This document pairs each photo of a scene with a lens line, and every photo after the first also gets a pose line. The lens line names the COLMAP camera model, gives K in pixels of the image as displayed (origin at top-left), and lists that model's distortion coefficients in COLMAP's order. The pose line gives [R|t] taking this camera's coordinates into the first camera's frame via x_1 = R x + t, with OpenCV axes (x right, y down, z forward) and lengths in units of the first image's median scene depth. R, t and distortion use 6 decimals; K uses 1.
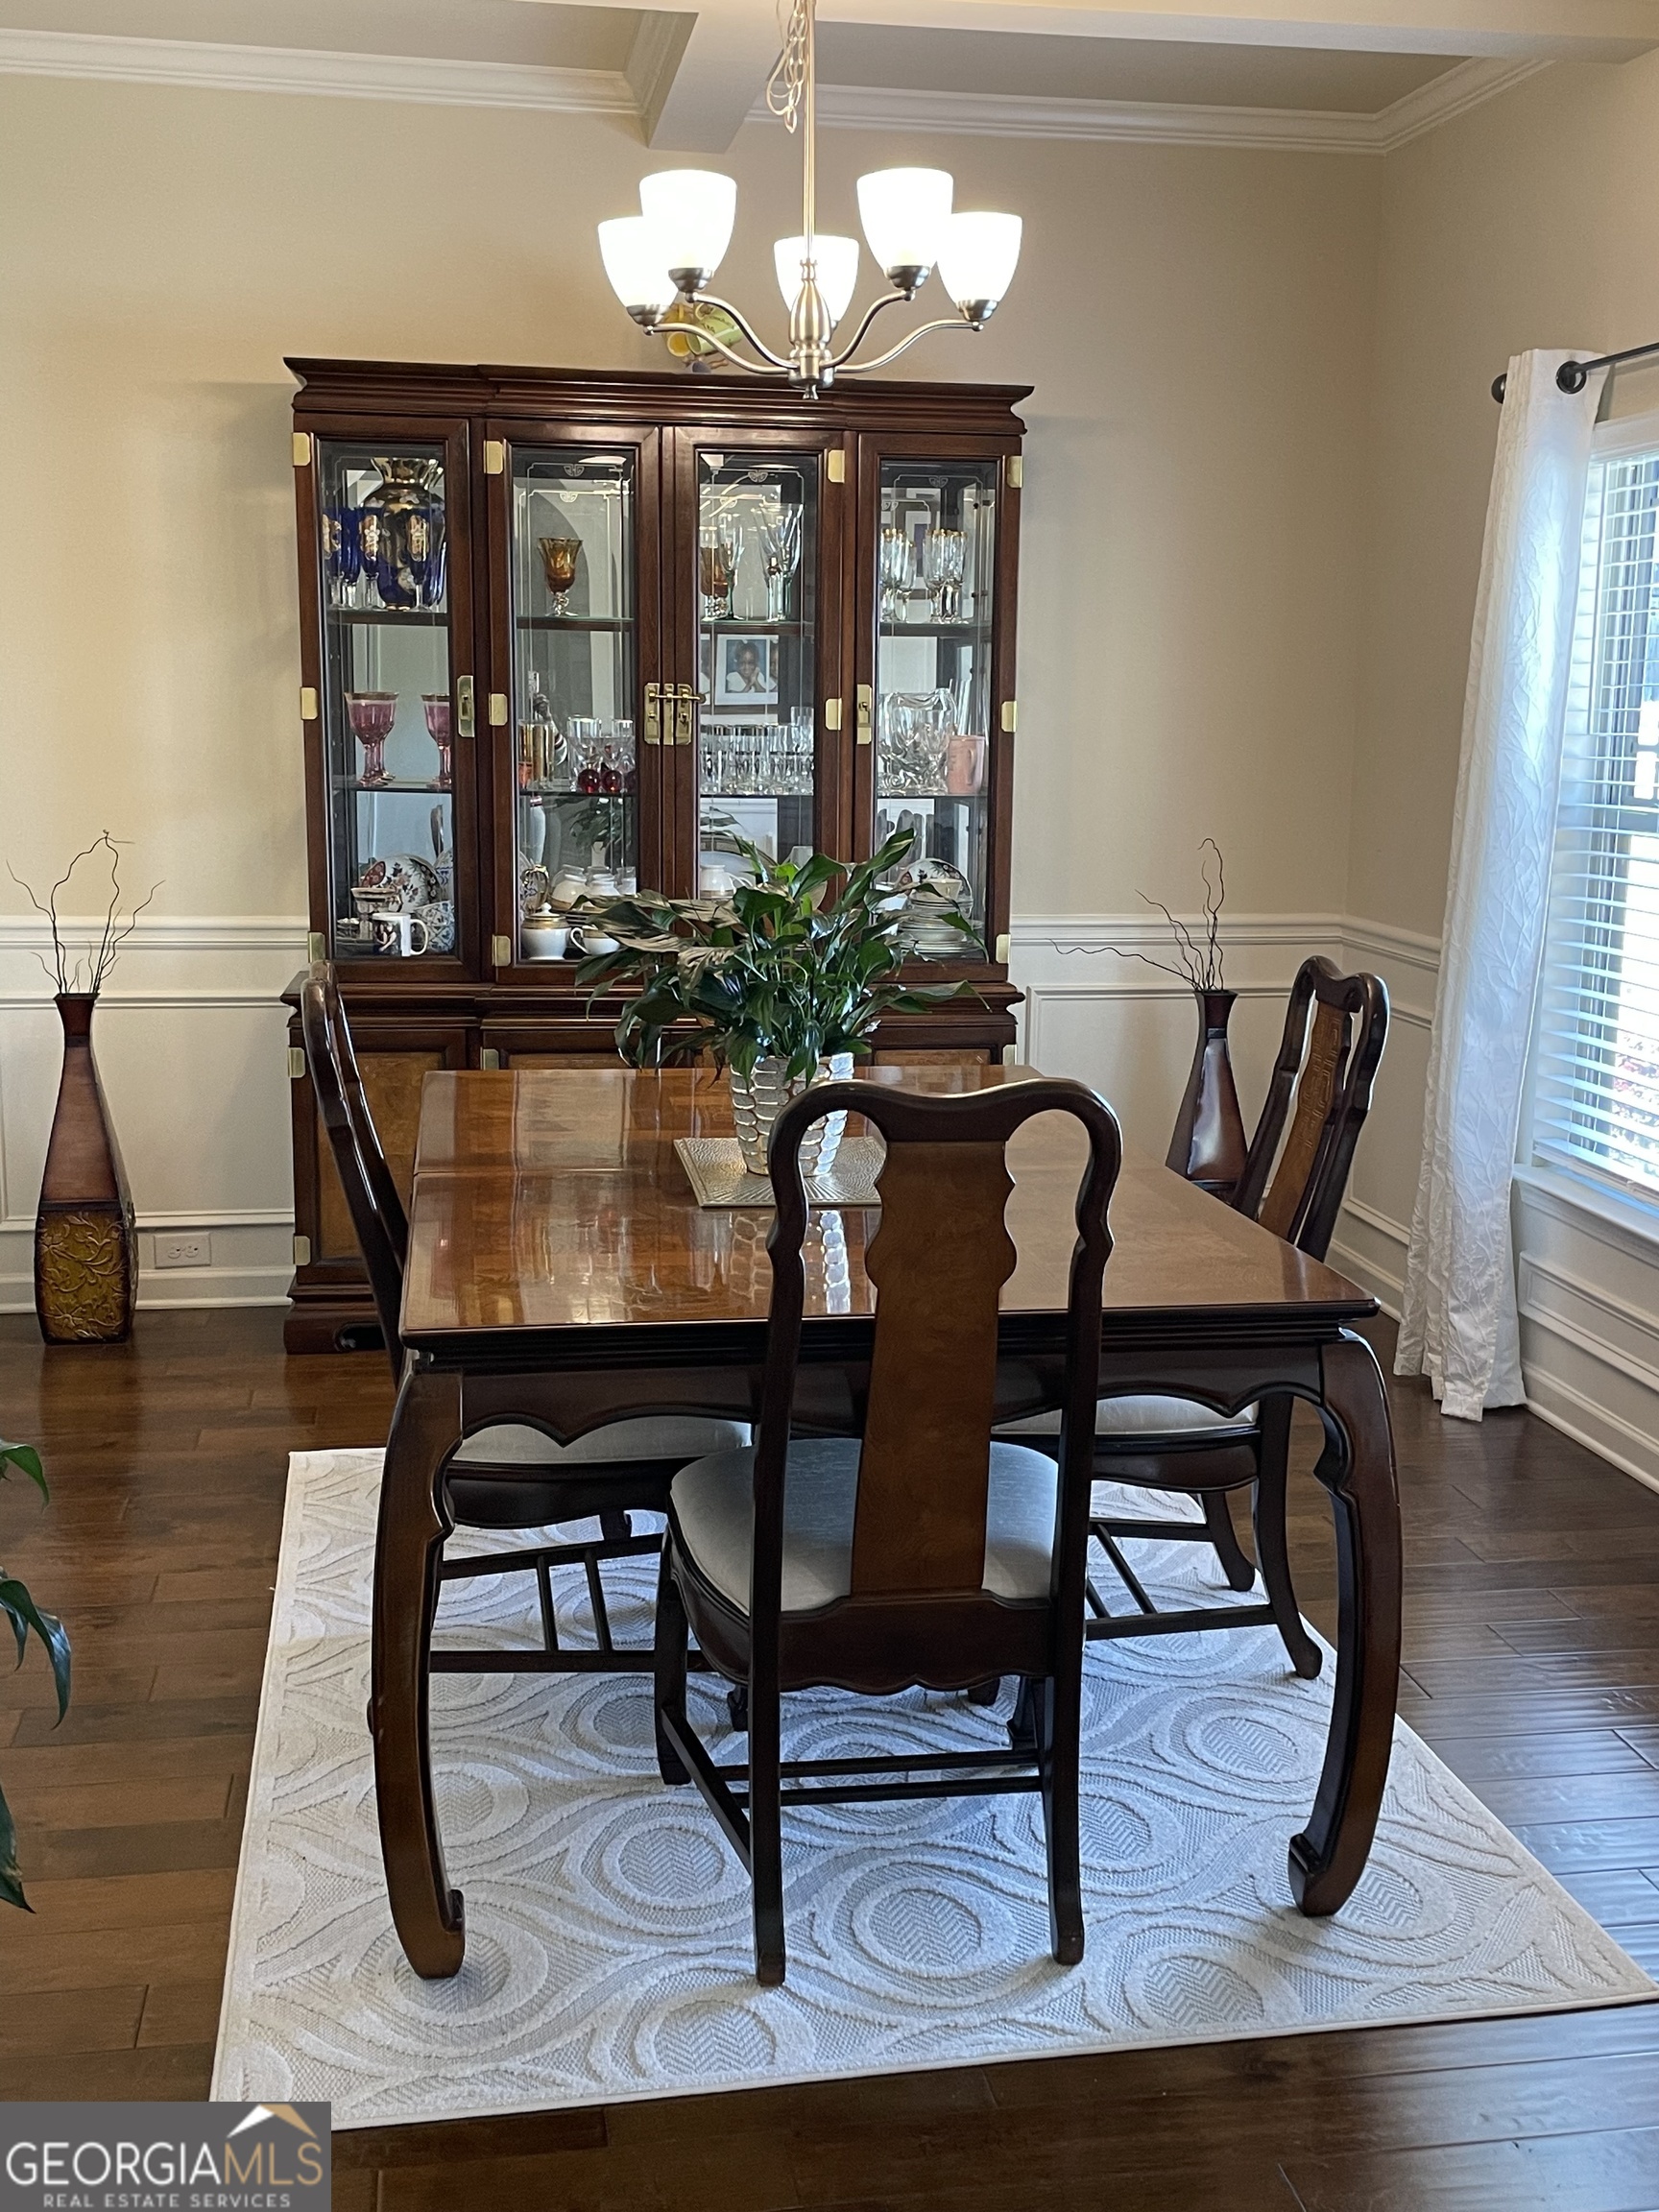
lens RADIAL K [[2339.6, 0, 868.4], [0, 2339.6, 1110.4], [0, 0, 1]] dist [0.155911, -0.373509]
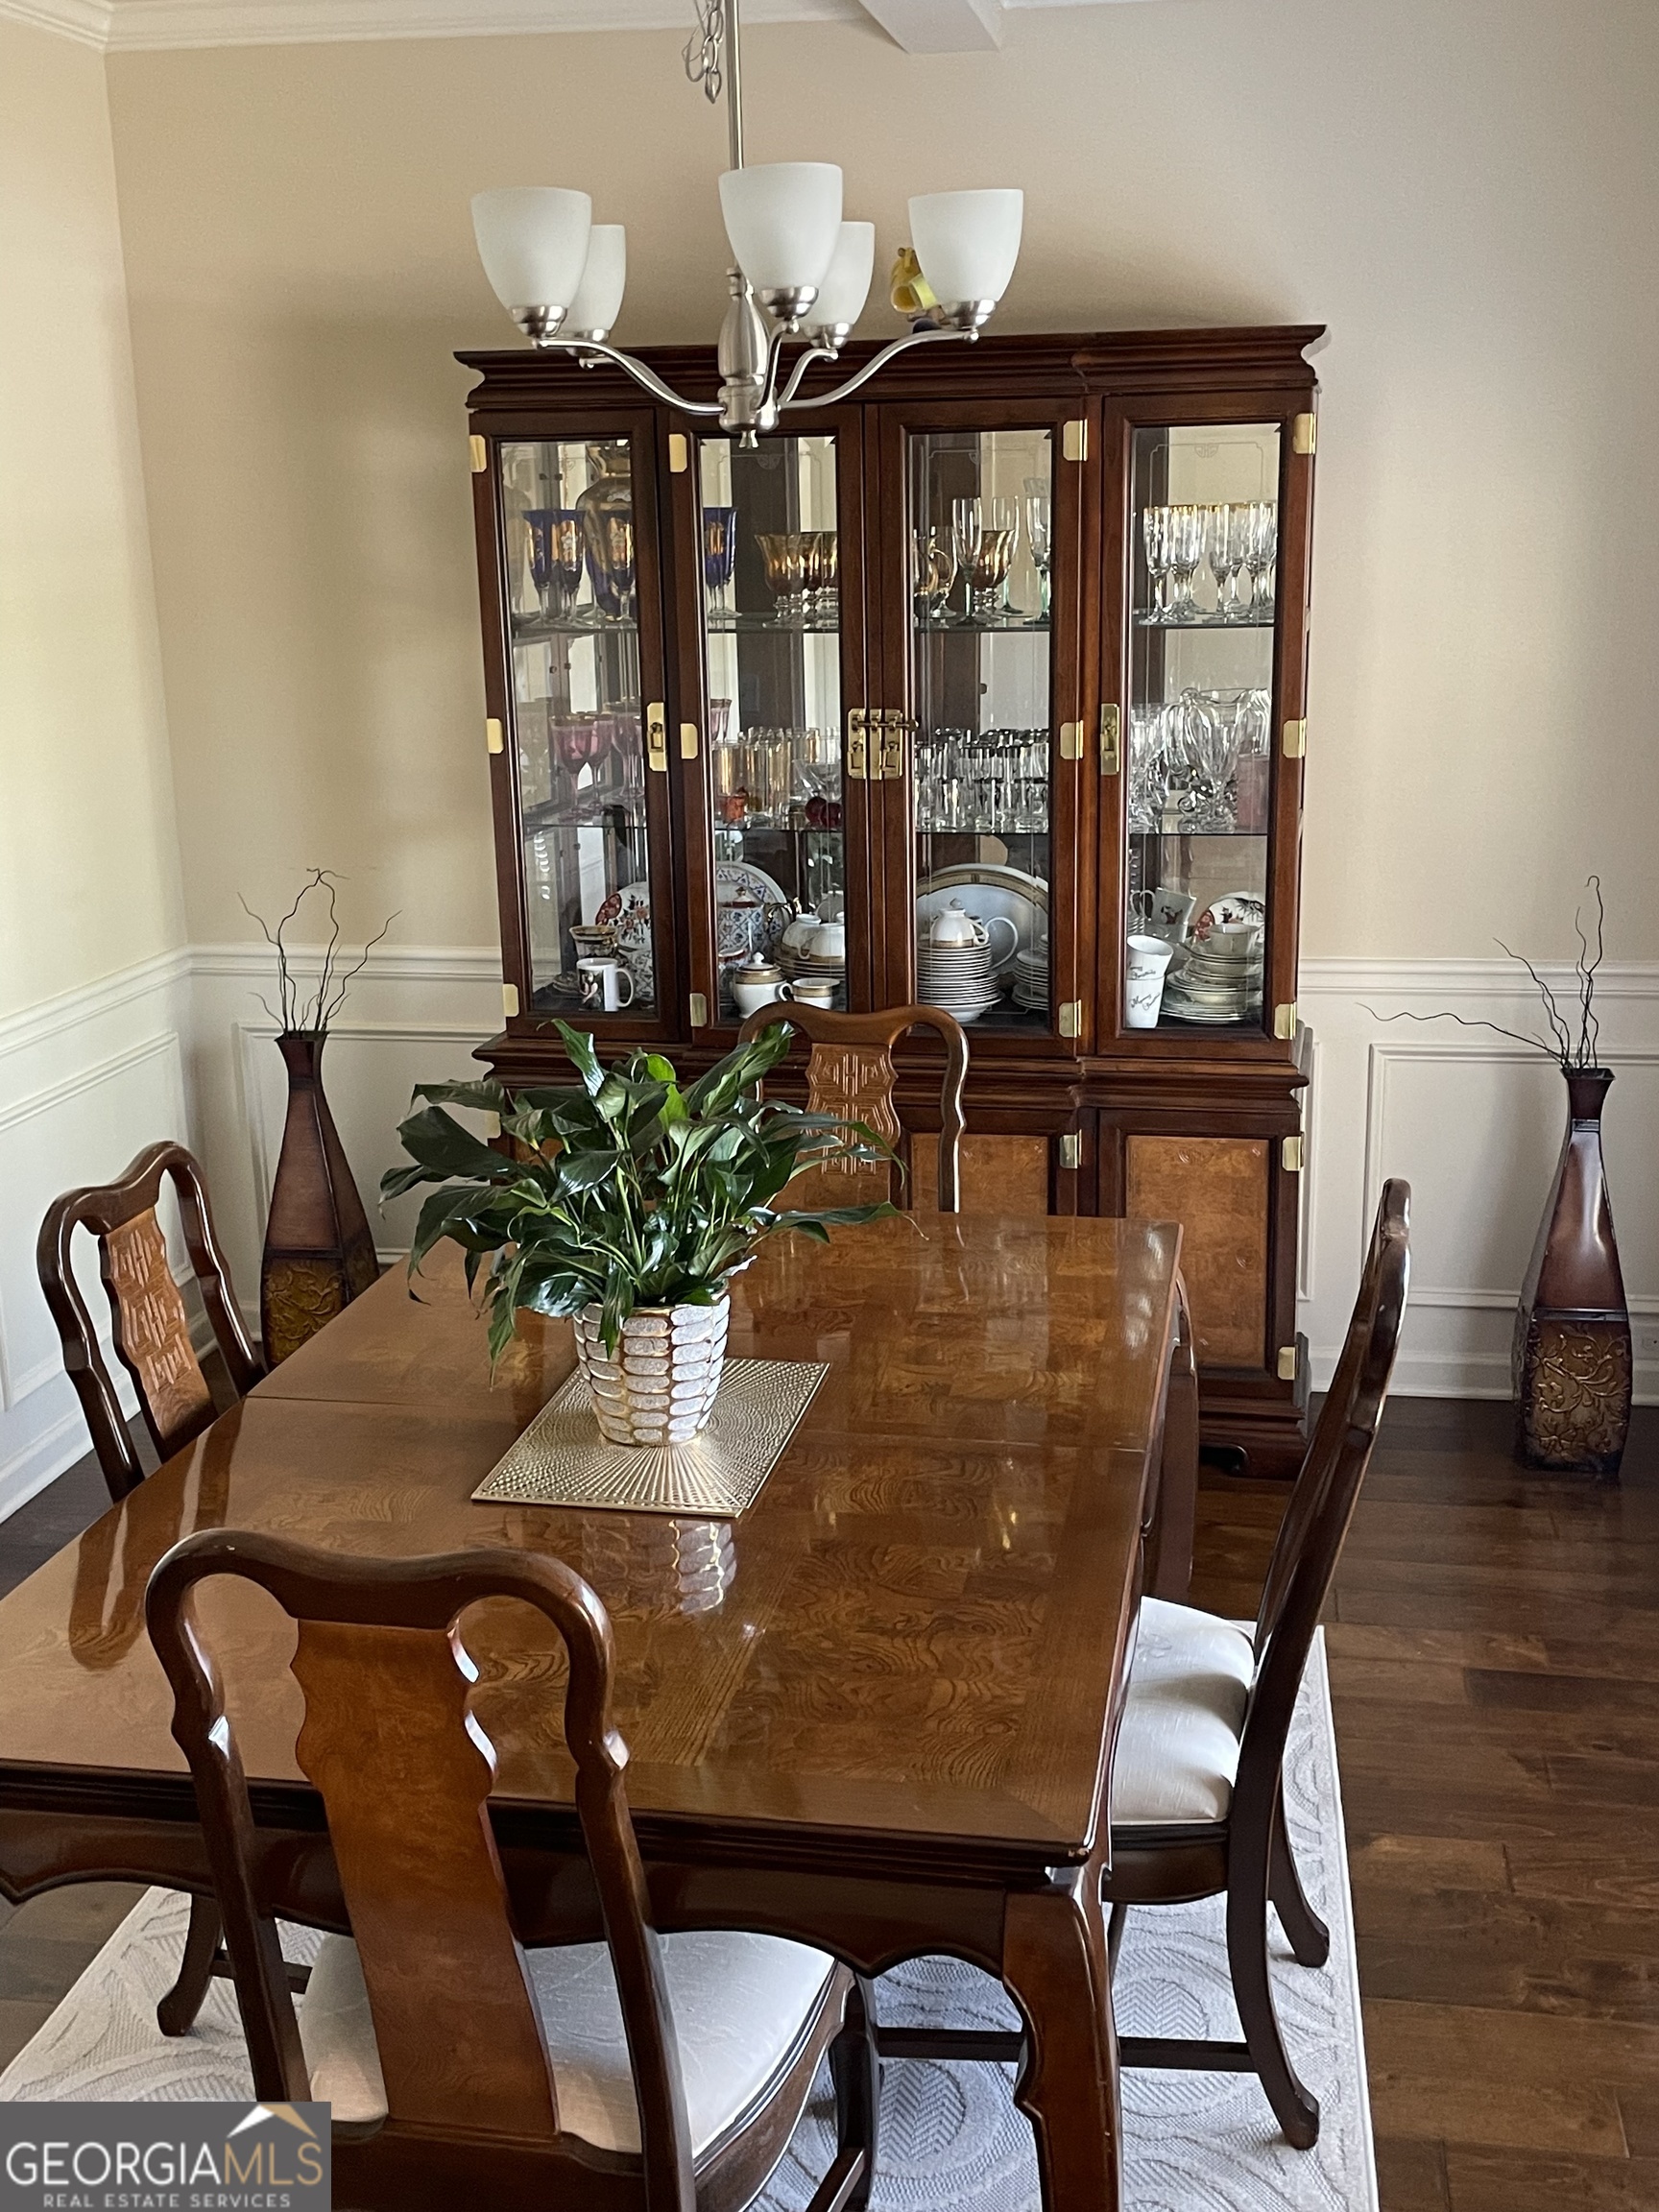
lens RADIAL K [[2339.6, 0, 868.4], [0, 2339.6, 1110.4], [0, 0, 1]] dist [0.155911, -0.373509]
pose [[0.937677, 0.057053, -0.342792, 0.257201], [-0.030262, 0.996089, 0.083008, -0.128520], [0.346187, -0.067462, 0.935737, 0.228617]]
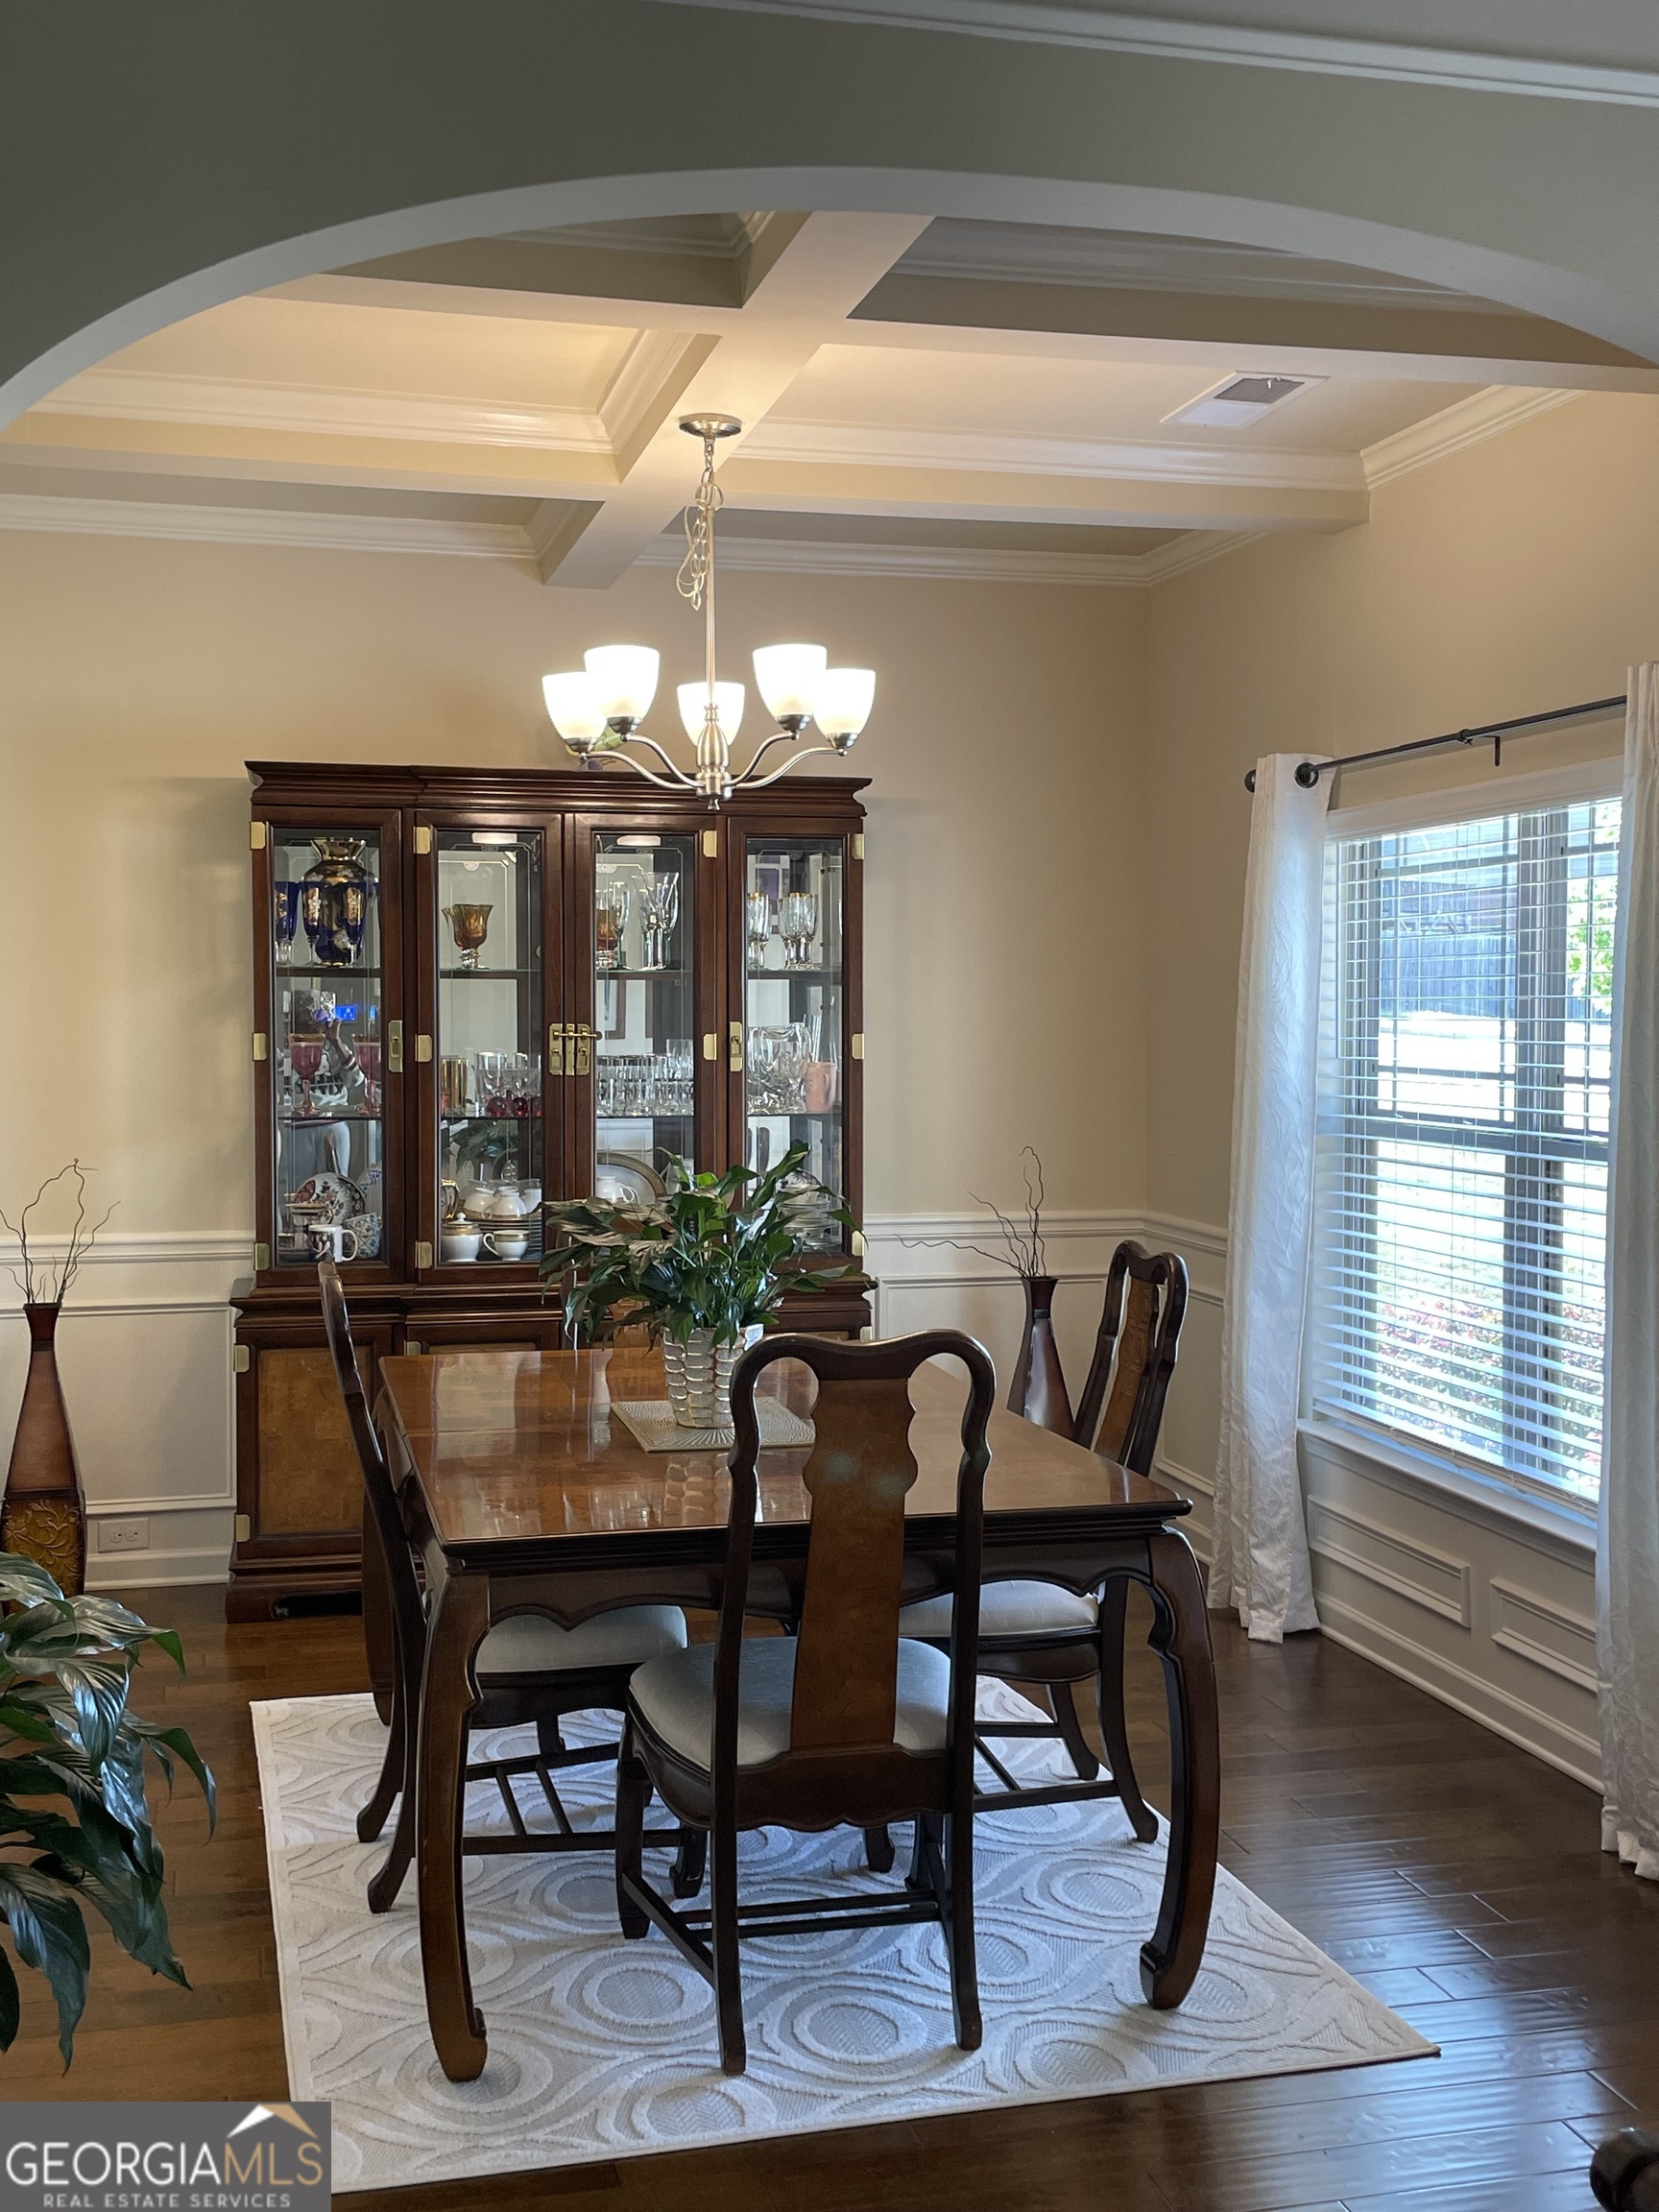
lens RADIAL K [[2339.6, 0, 868.4], [0, 2339.6, 1110.4], [0, 0, 1]] dist [0.155911, -0.373509]
pose [[0.996277, -0.016421, 0.084637, -0.044136], [0.027352, 0.991180, -0.129667, 0.020532], [-0.081761, 0.131499, 0.987939, -0.195194]]
